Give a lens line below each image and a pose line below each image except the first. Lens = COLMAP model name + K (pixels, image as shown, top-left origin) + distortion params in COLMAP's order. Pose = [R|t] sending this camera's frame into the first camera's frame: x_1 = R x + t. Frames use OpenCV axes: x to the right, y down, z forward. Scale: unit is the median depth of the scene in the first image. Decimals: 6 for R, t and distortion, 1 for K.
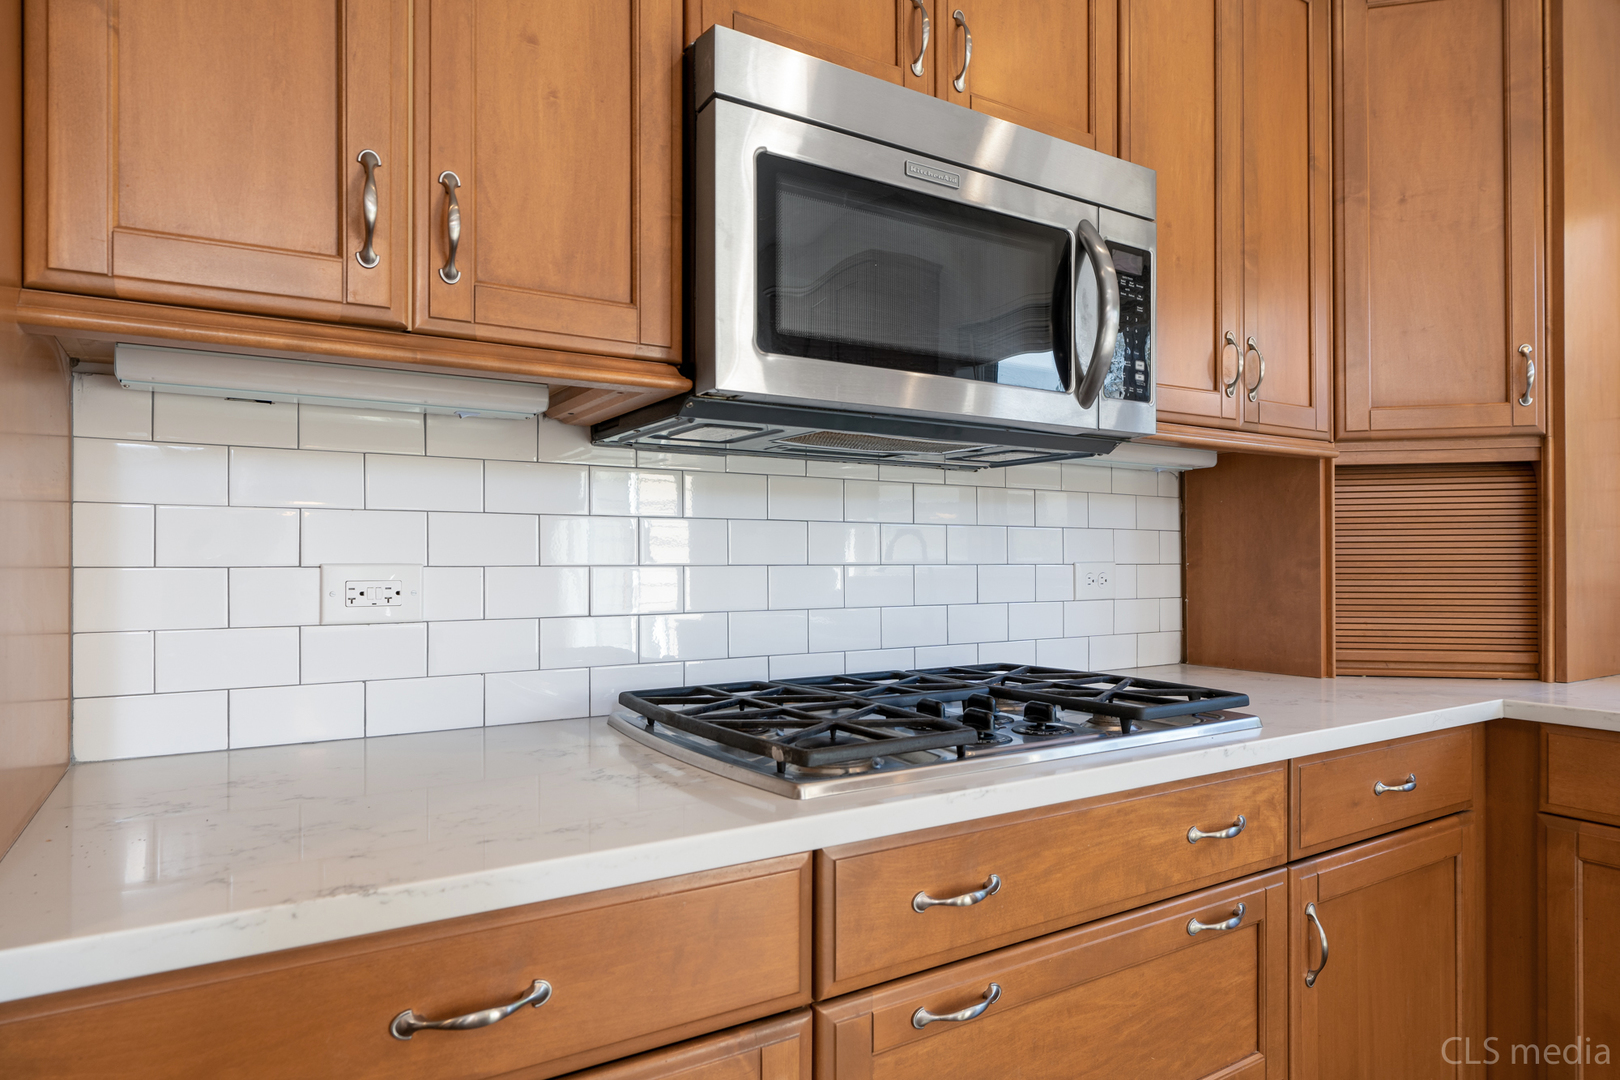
lens RADIAL K [[955.8, 0, 827.1], [0, 955.8, 561.1], [0, 0, 1]] dist [-0.006355, -0.000811]
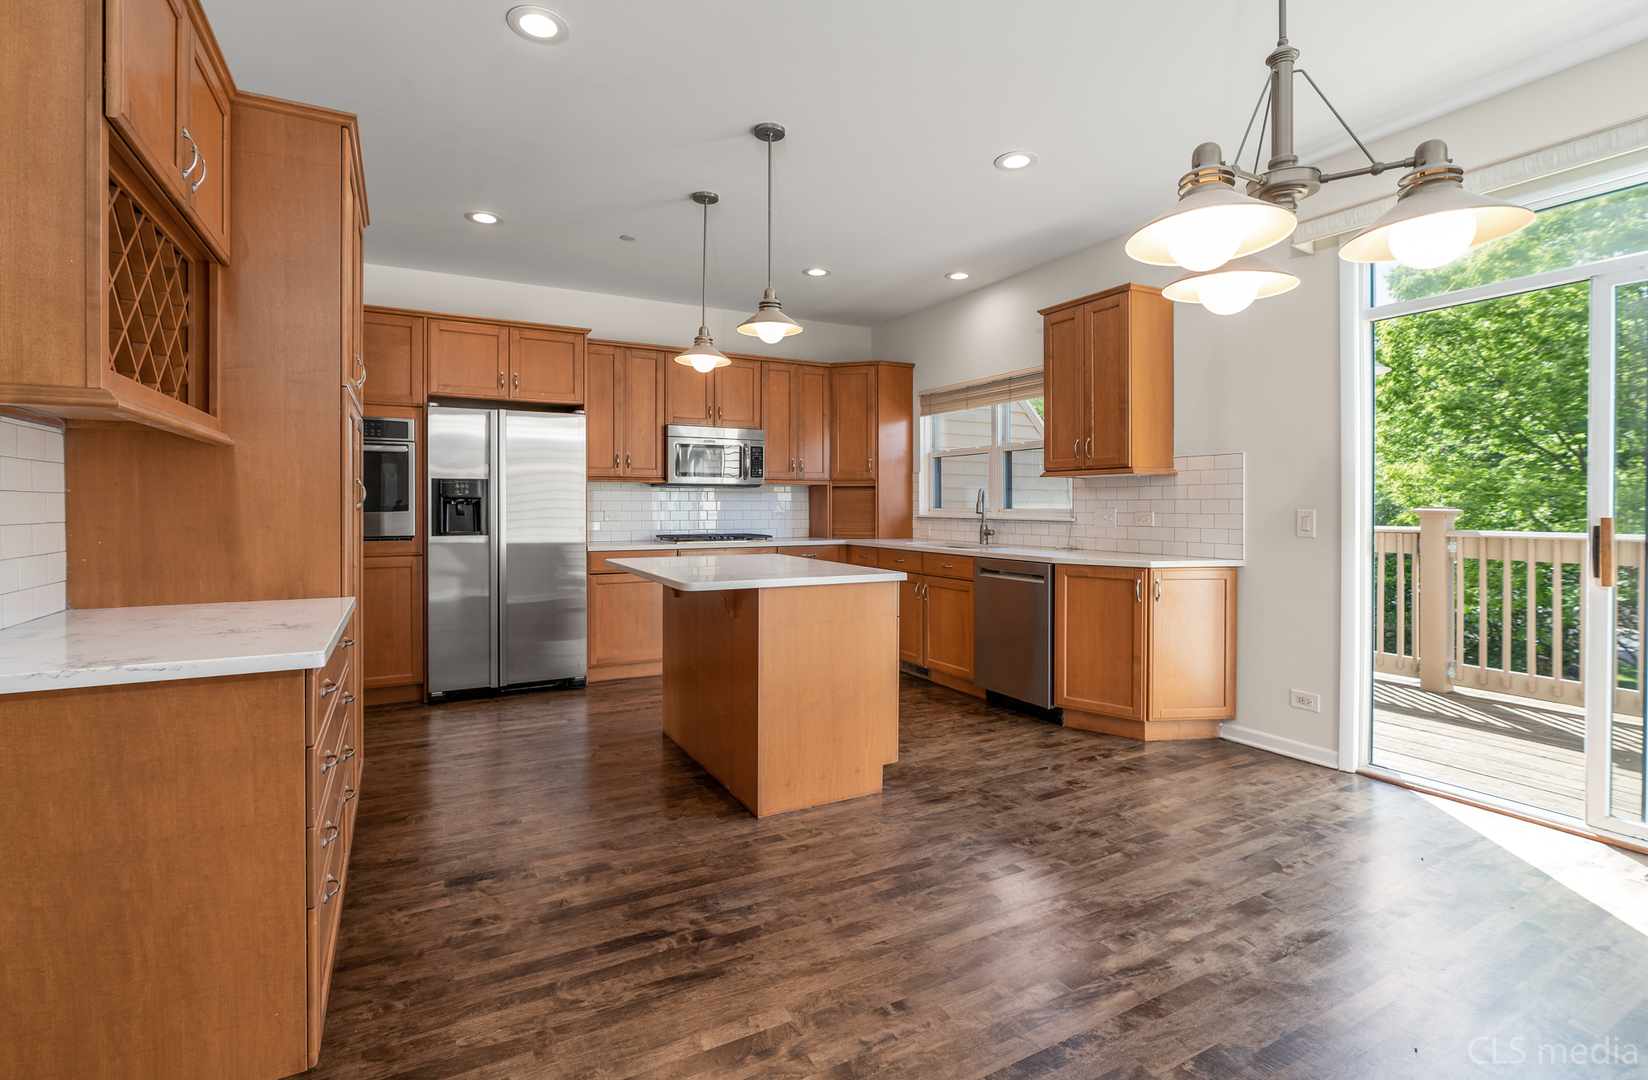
lens RADIAL K [[760.0, 0, 802.4], [0, 760.0, 513.2], [0, 0, 1]] dist [-0.006671, -0.000117]
pose [[0.995465, 0.003349, -0.095074, 1.040019], [-0.002168, 0.999919, 0.012526, -0.038605], [0.095108, -0.012263, 0.995391, -3.280126]]
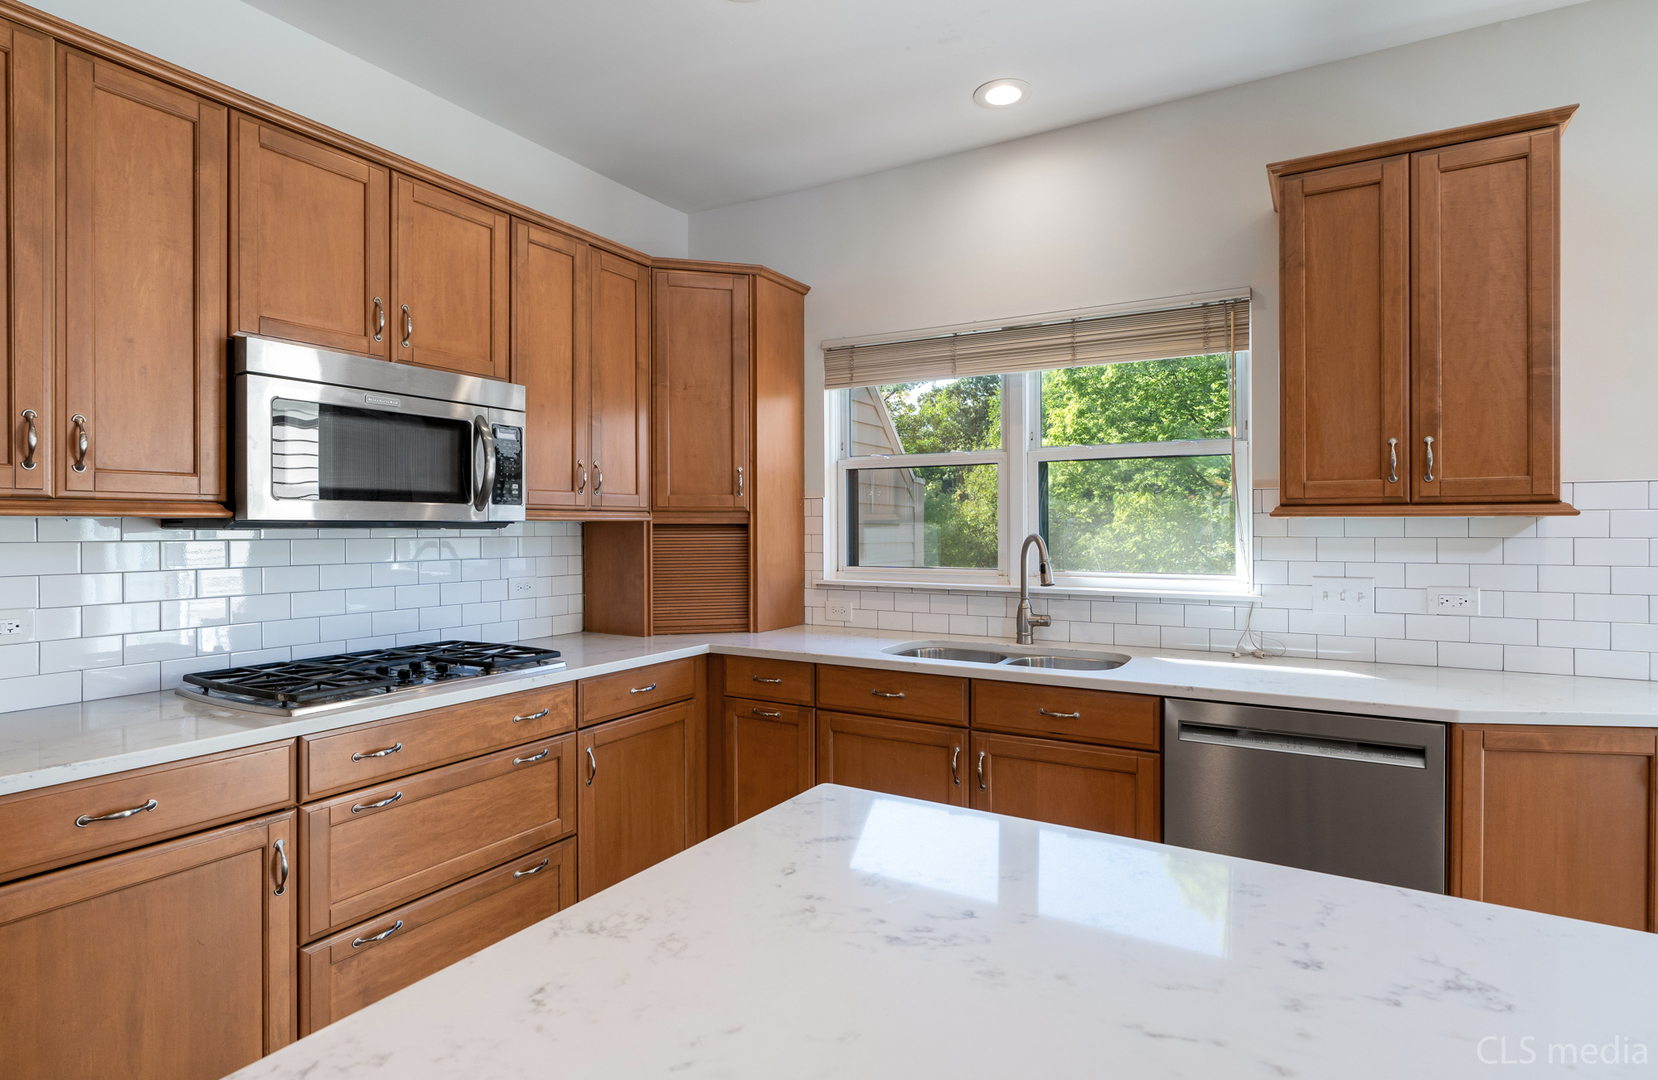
lens RADIAL K [[842.9, 0, 853.8], [0, 842.9, 527.9], [0, 0, 1]] dist [-0.000675, 0.001770]
pose [[0.885865, -0.000350, 0.463944, 0.159162], [-0.000357, 0.999999, 0.001437, -0.138532], [-0.463944, -0.001439, 0.885863, -0.969259]]
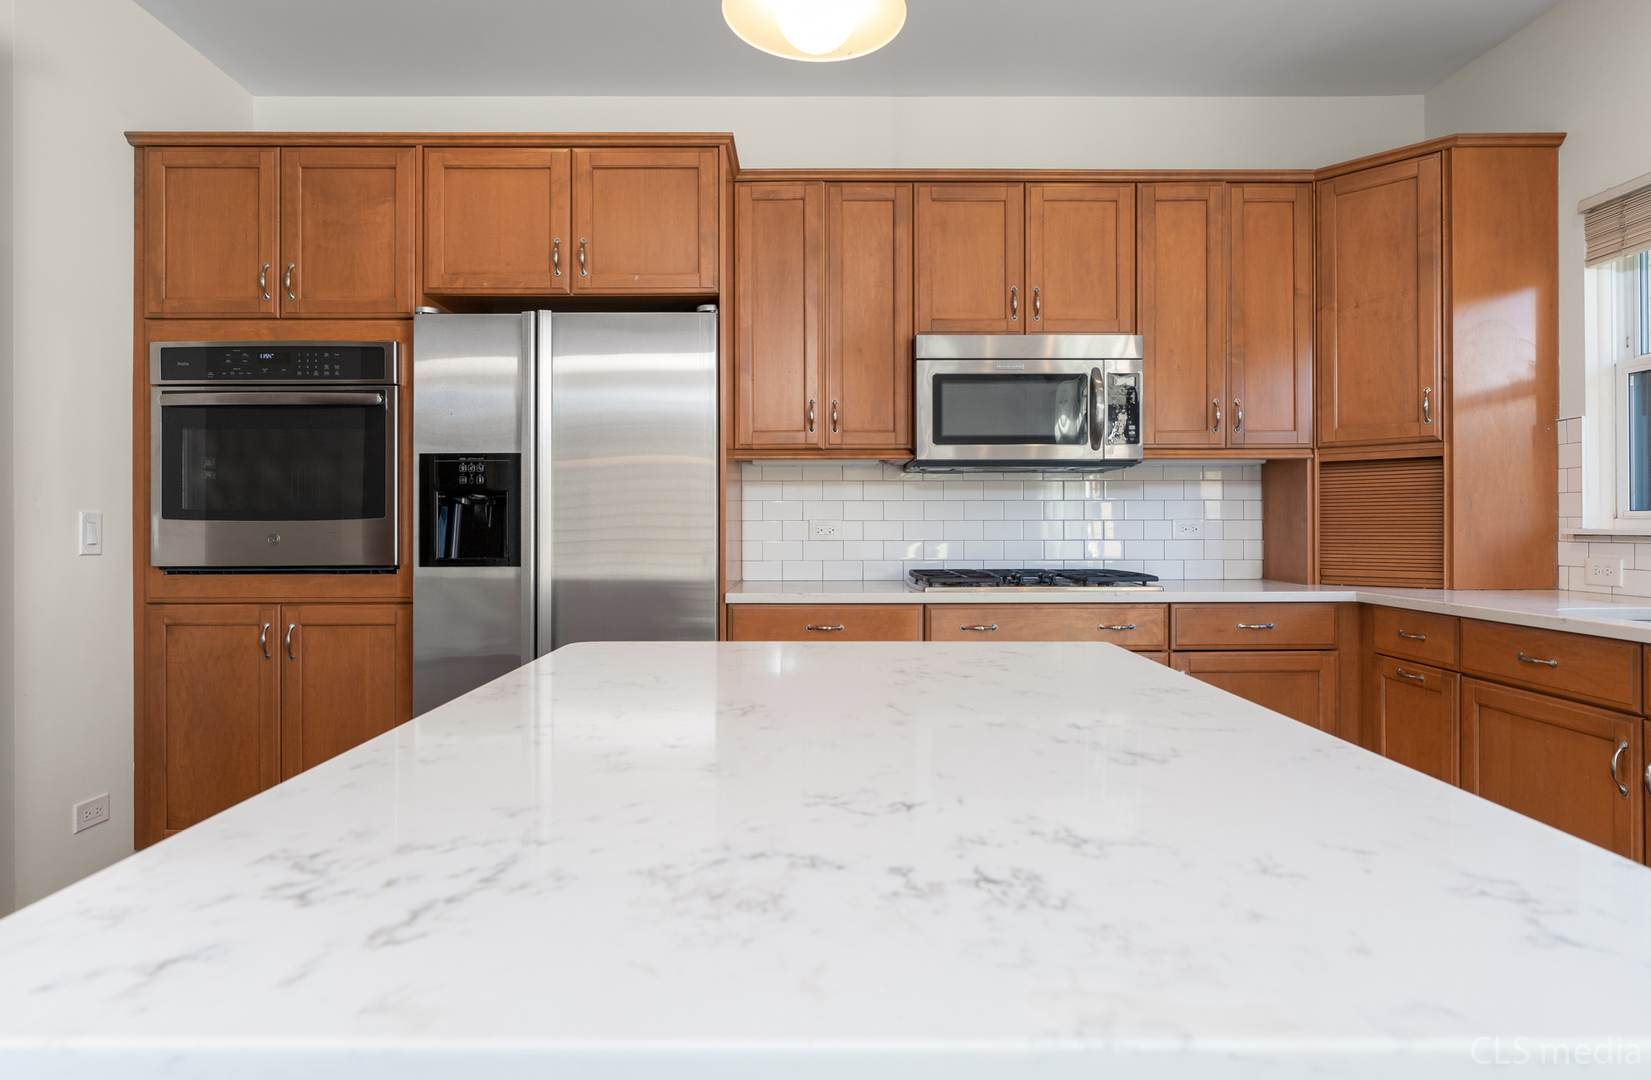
lens RADIAL K [[919.3, 0, 822.8], [0, 919.3, 528.1], [0, 0, 1]] dist [-0.002697, 0.000688]
pose [[0.842229, -0.000089, -0.539120, 0.975894], [0.001305, 0.999997, 0.001873, 0.021710], [0.539118, -0.002281, 0.842227, -1.290624]]
